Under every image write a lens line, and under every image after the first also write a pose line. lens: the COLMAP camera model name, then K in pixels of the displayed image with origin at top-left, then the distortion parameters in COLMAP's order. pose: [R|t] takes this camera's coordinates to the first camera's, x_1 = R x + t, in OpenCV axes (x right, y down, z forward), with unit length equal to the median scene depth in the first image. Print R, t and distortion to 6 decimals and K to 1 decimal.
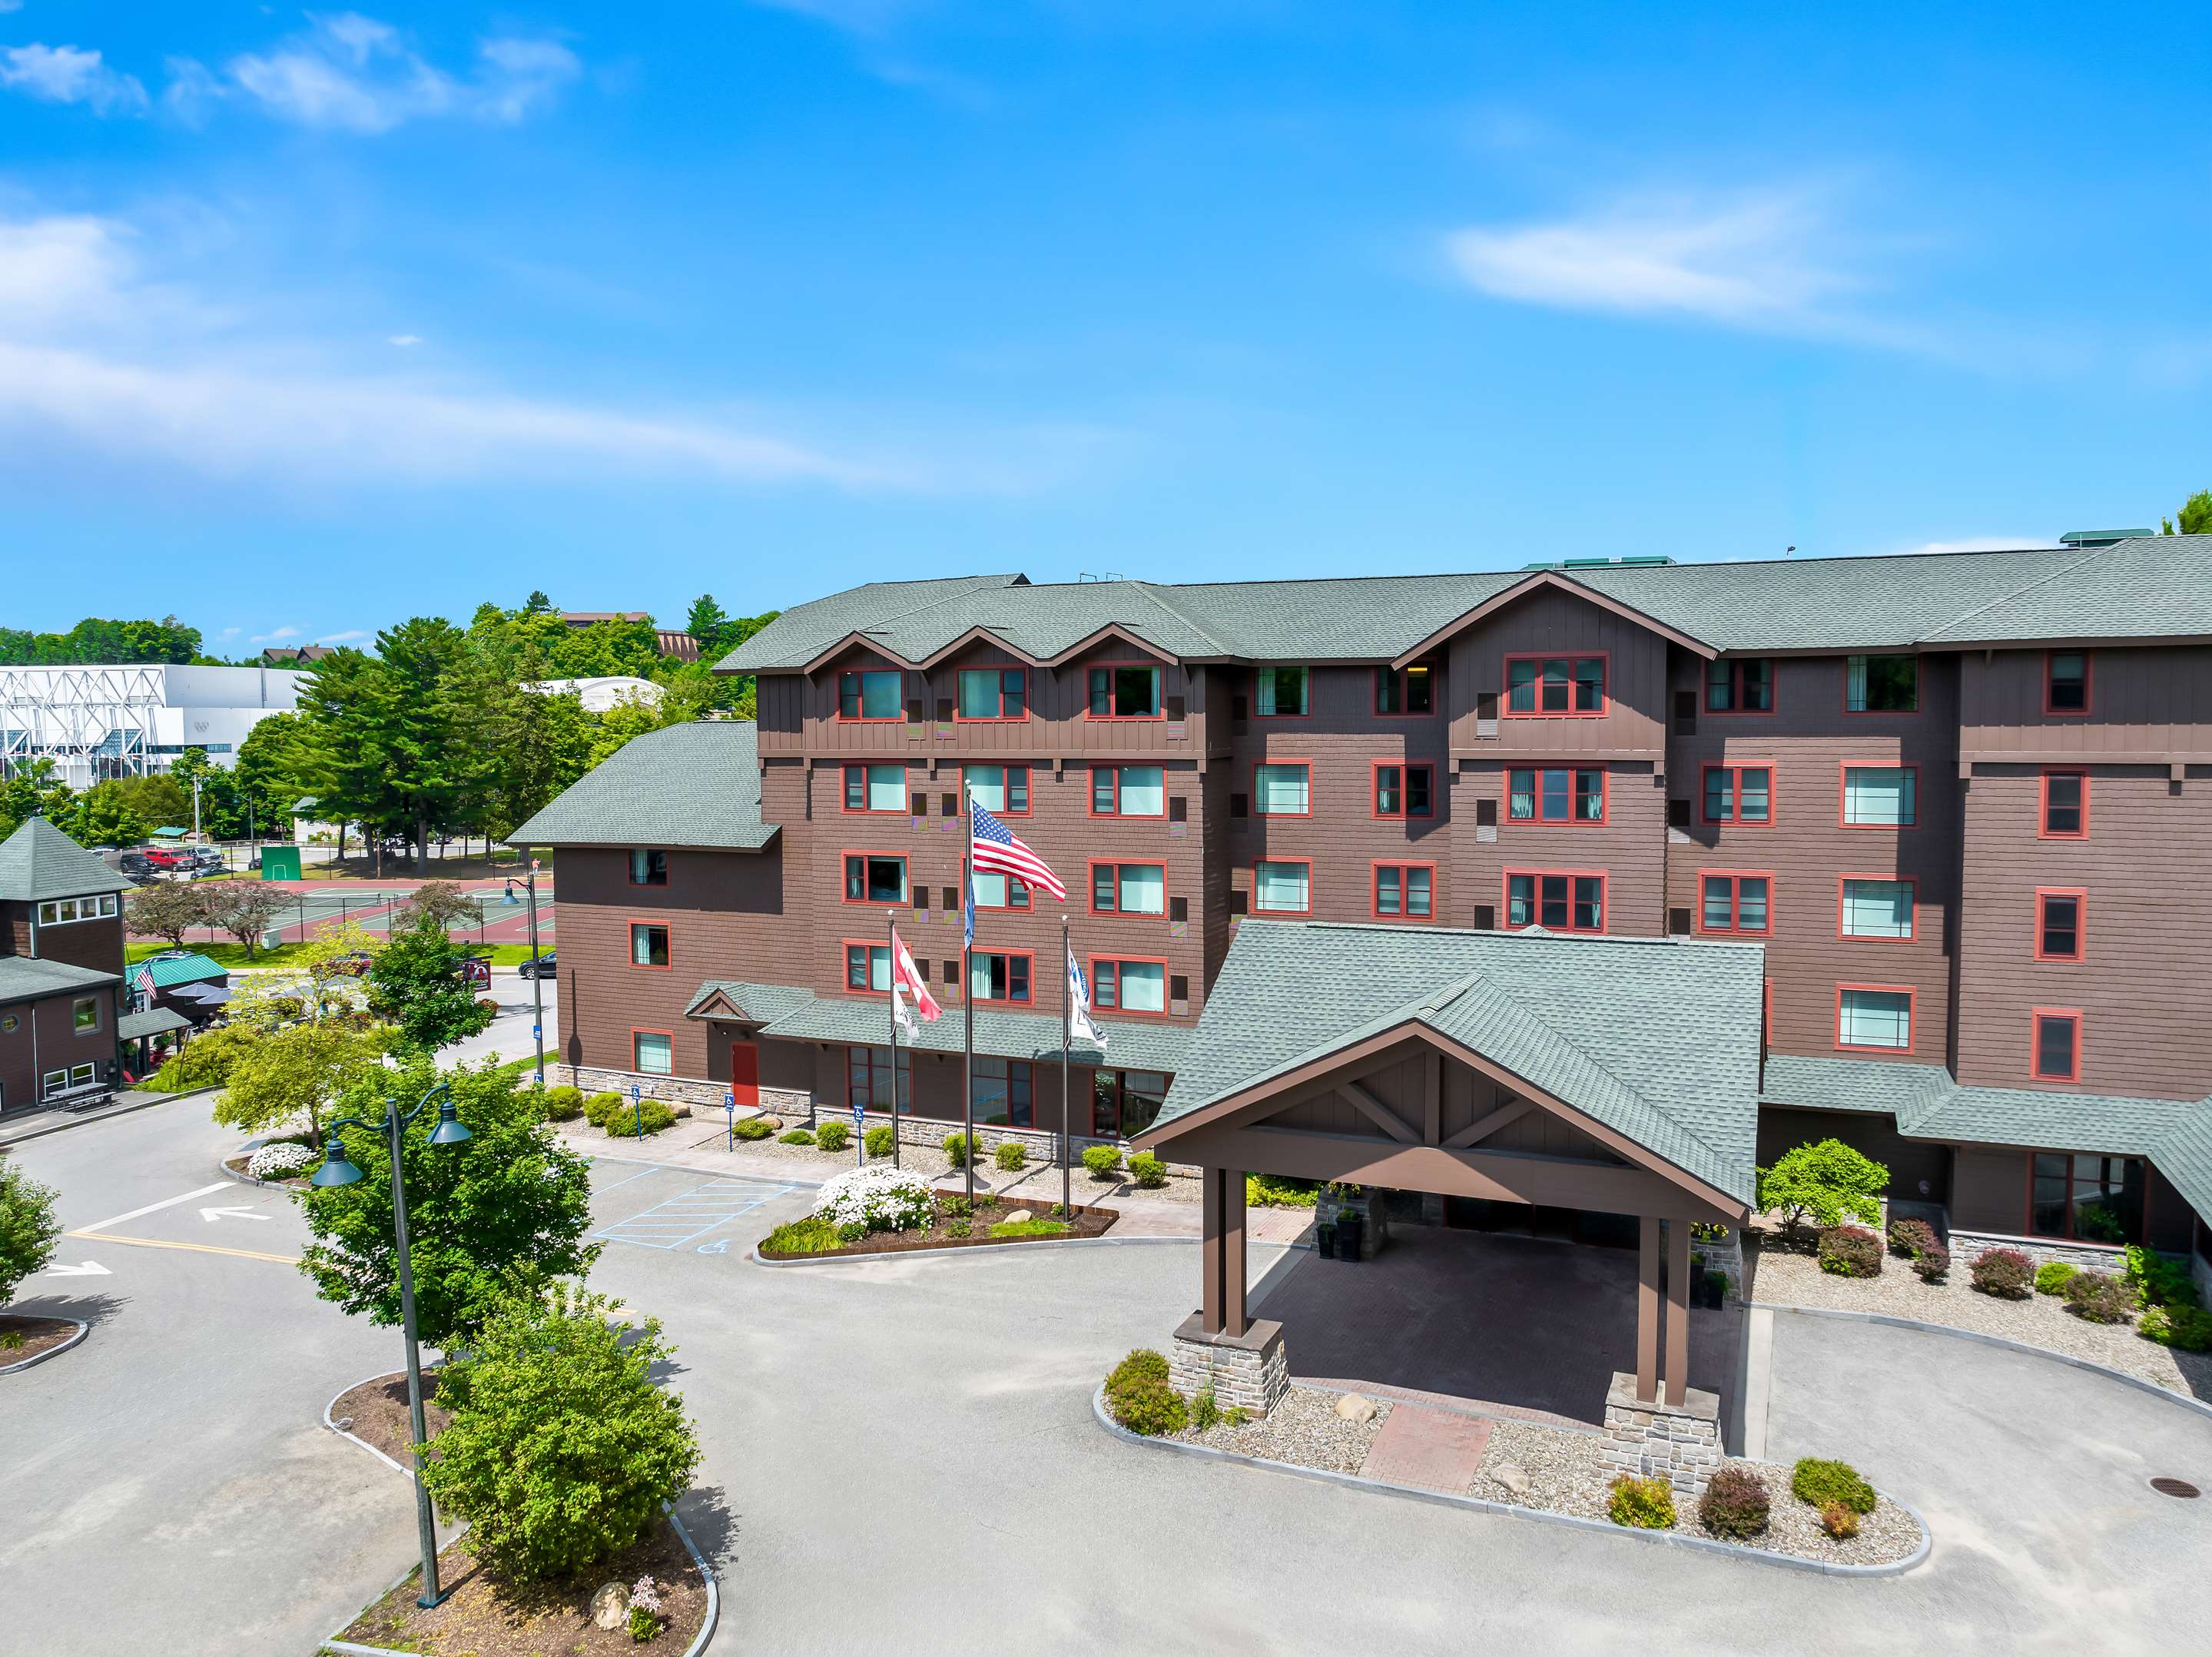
lens RADIAL K [[1569.6, 0, 1118.5], [0, 1569.6, 826.8], [0, 0, 1]] dist [-0.032007, -0.002369]
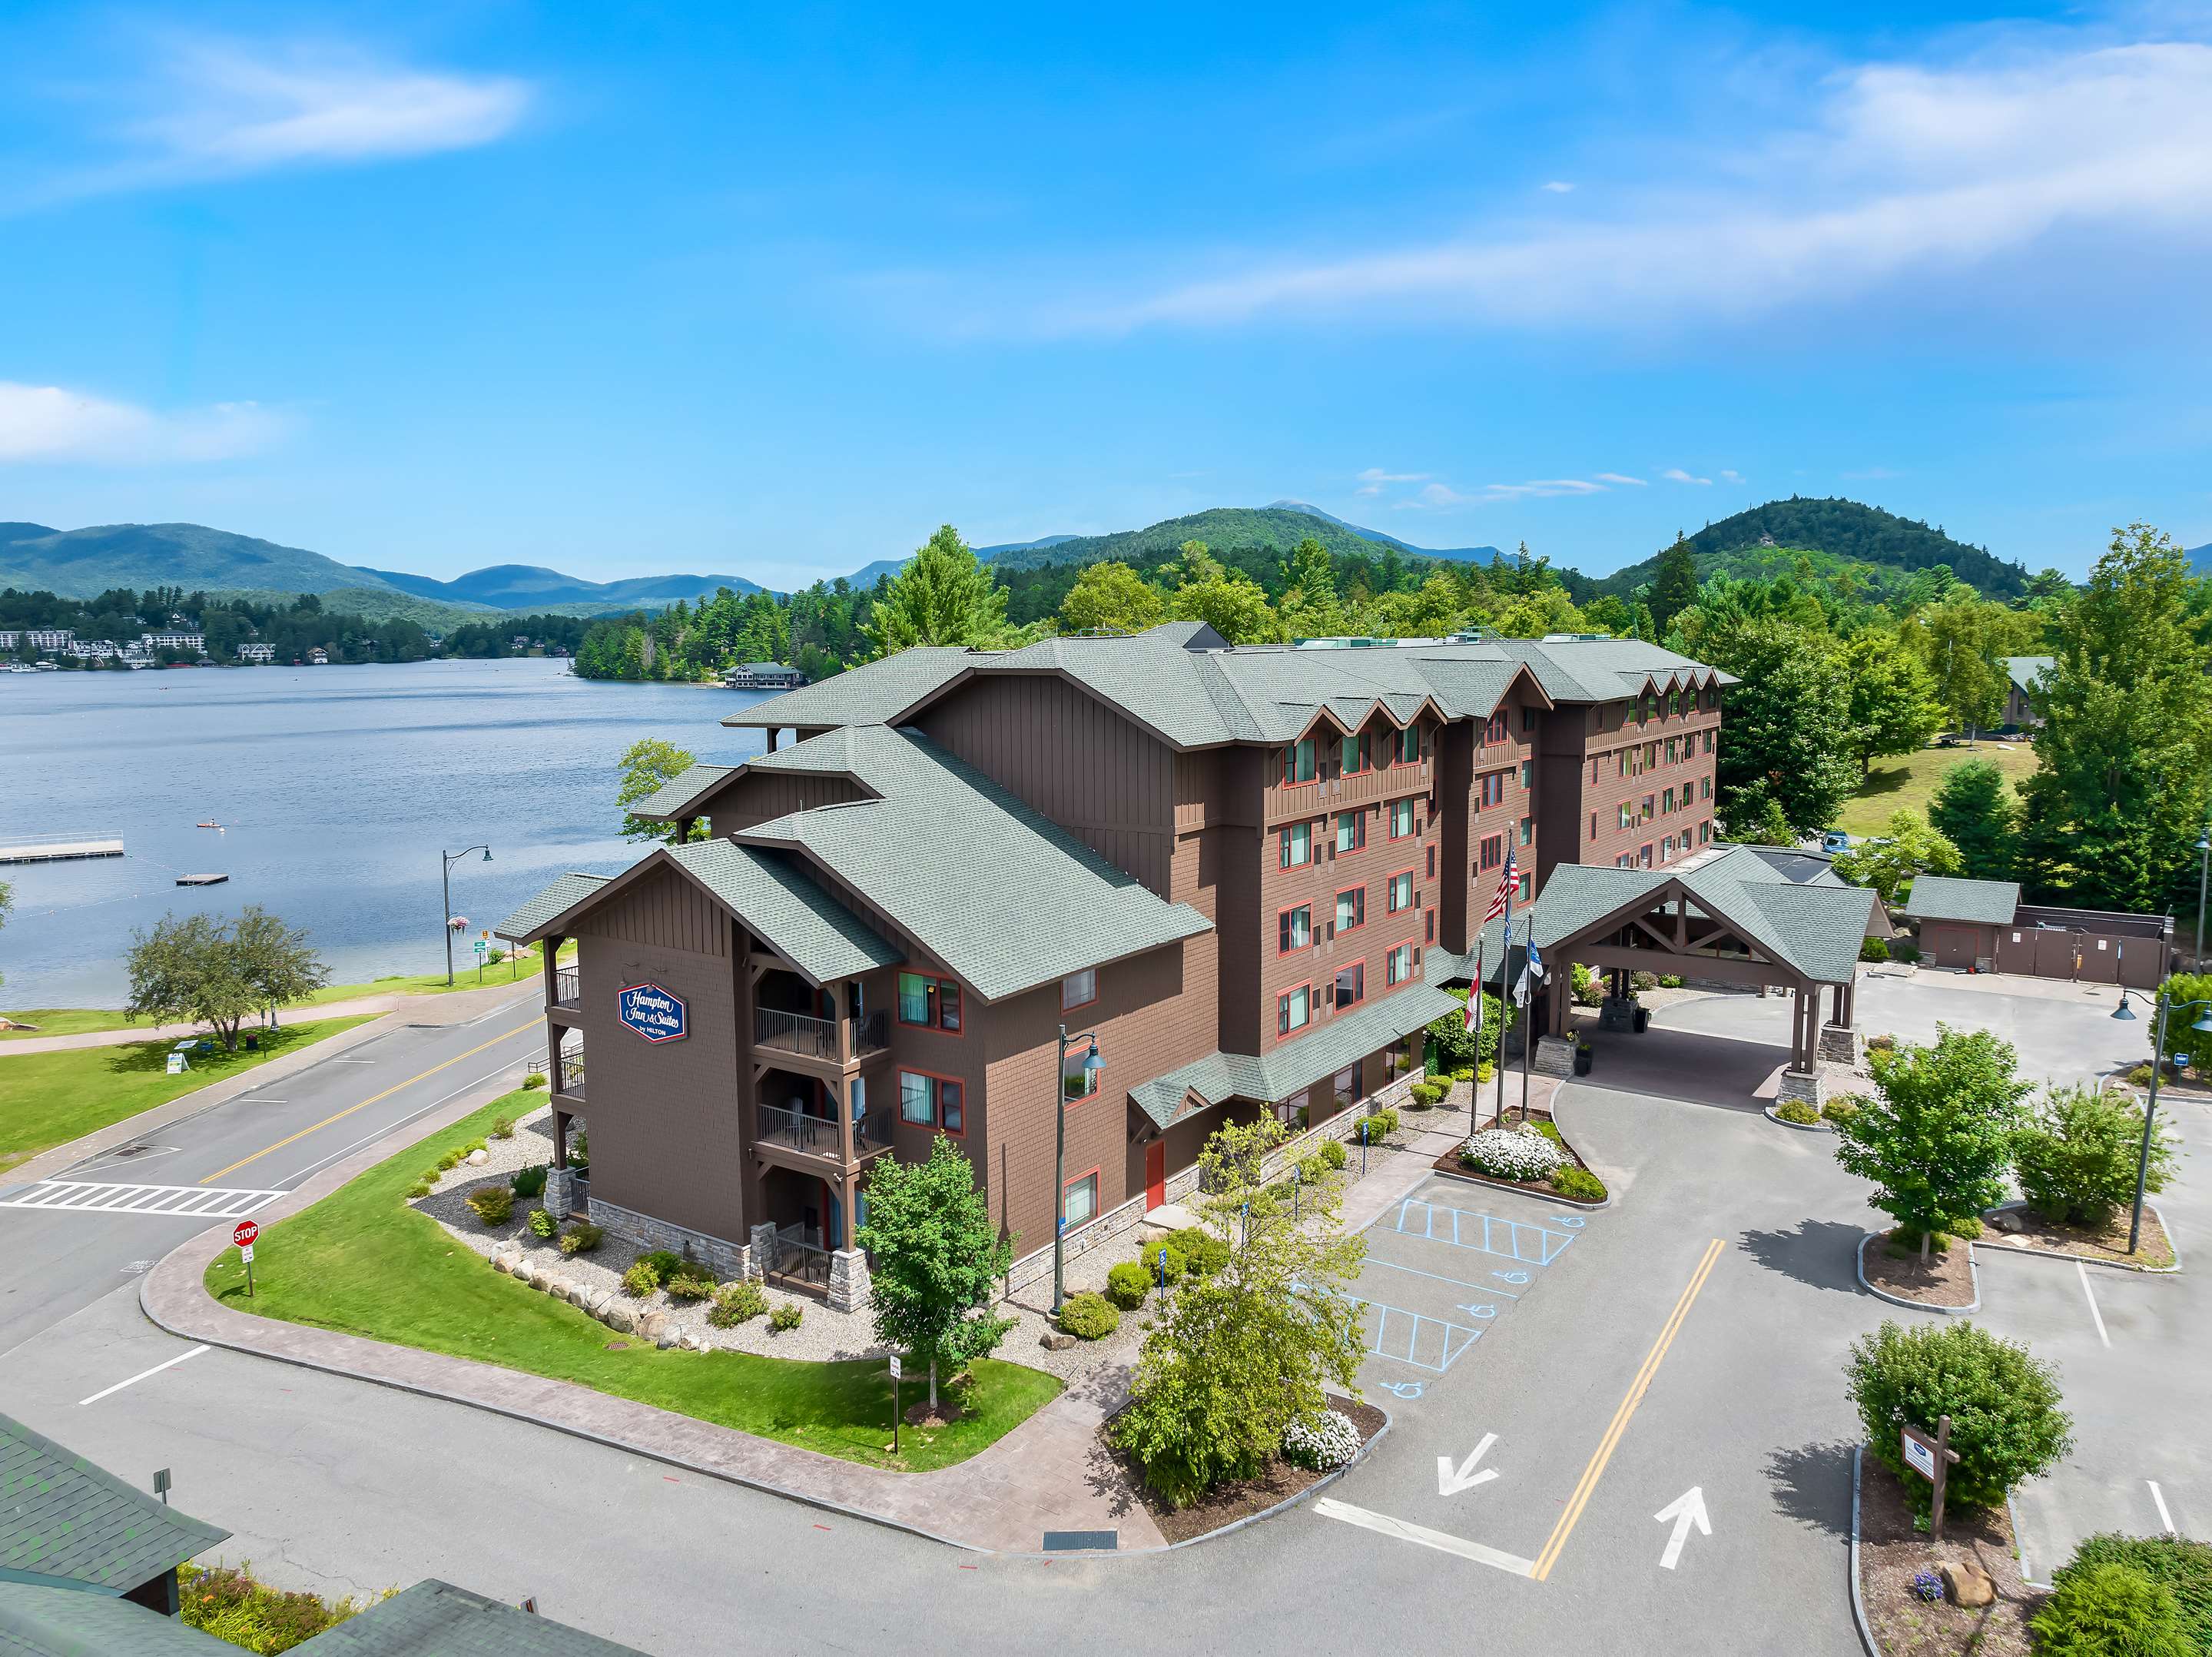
lens RADIAL K [[1548.3, 0, 1108.9], [0, 1548.3, 794.1], [0, 0, 1]] dist [-0.038359, 0.000614]
pose [[0.189294, -0.095703, 0.977246, -1.547365], [0.076975, 0.993622, 0.082397, -0.201582], [-0.978899, 0.059627, 0.195453, 1.147731]]
